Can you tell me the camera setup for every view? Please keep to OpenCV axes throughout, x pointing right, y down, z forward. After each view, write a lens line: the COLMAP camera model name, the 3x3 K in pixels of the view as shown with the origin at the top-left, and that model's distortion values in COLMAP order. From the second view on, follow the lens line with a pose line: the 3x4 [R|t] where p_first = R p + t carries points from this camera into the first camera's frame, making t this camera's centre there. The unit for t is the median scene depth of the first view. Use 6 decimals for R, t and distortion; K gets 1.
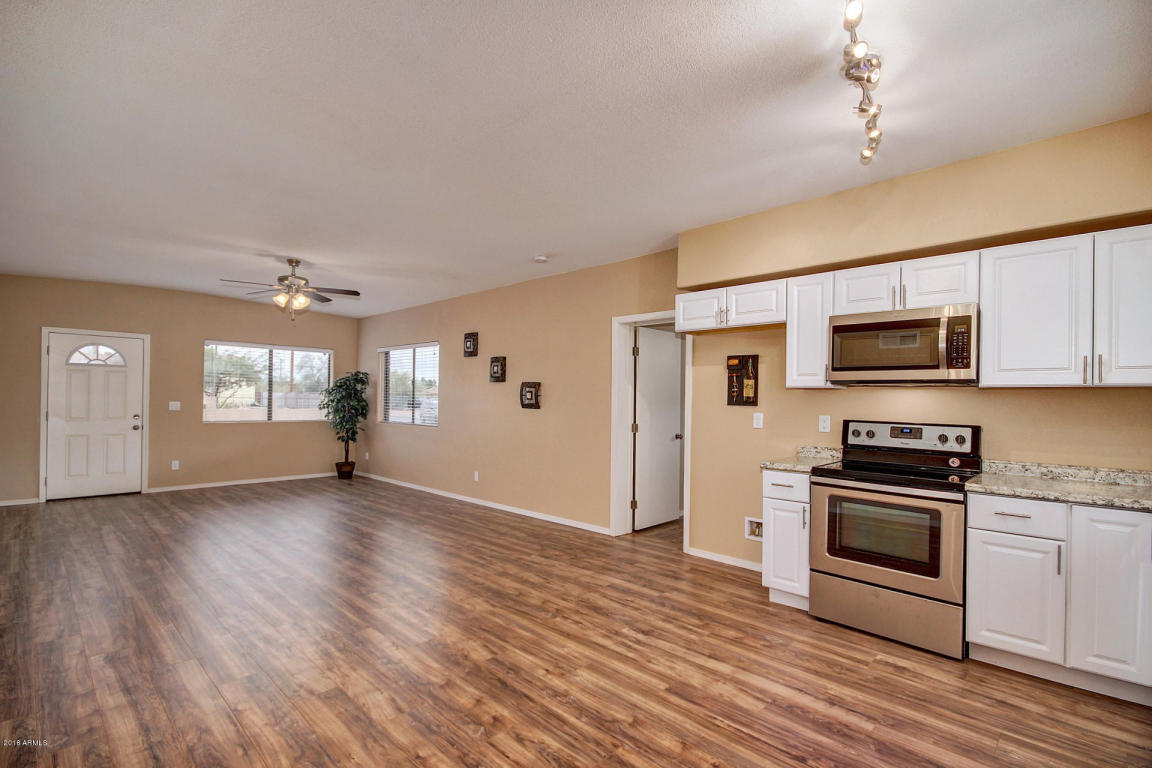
lens RADIAL K [[530.6, 0, 571.6], [0, 530.6, 399.4], [0, 0, 1]] dist [0.004674, -0.003583]
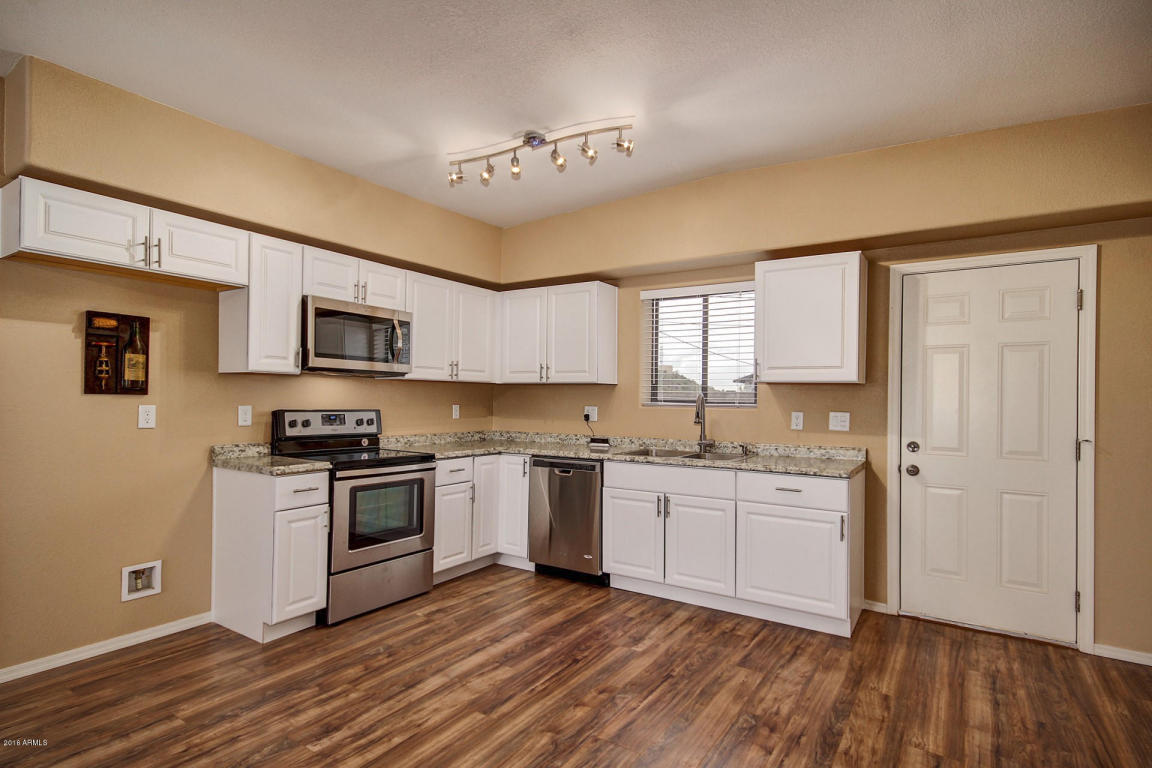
lens RADIAL K [[570.4, 0, 588.5], [0, 570.4, 393.3], [0, 0, 1]] dist [0.001347, 0.003153]
pose [[-0.192453, -0.006674, 0.981283, -0.635545], [-0.014446, 0.999888, 0.003968, -0.000200], [-0.981200, -0.013413, -0.192528, 0.815126]]
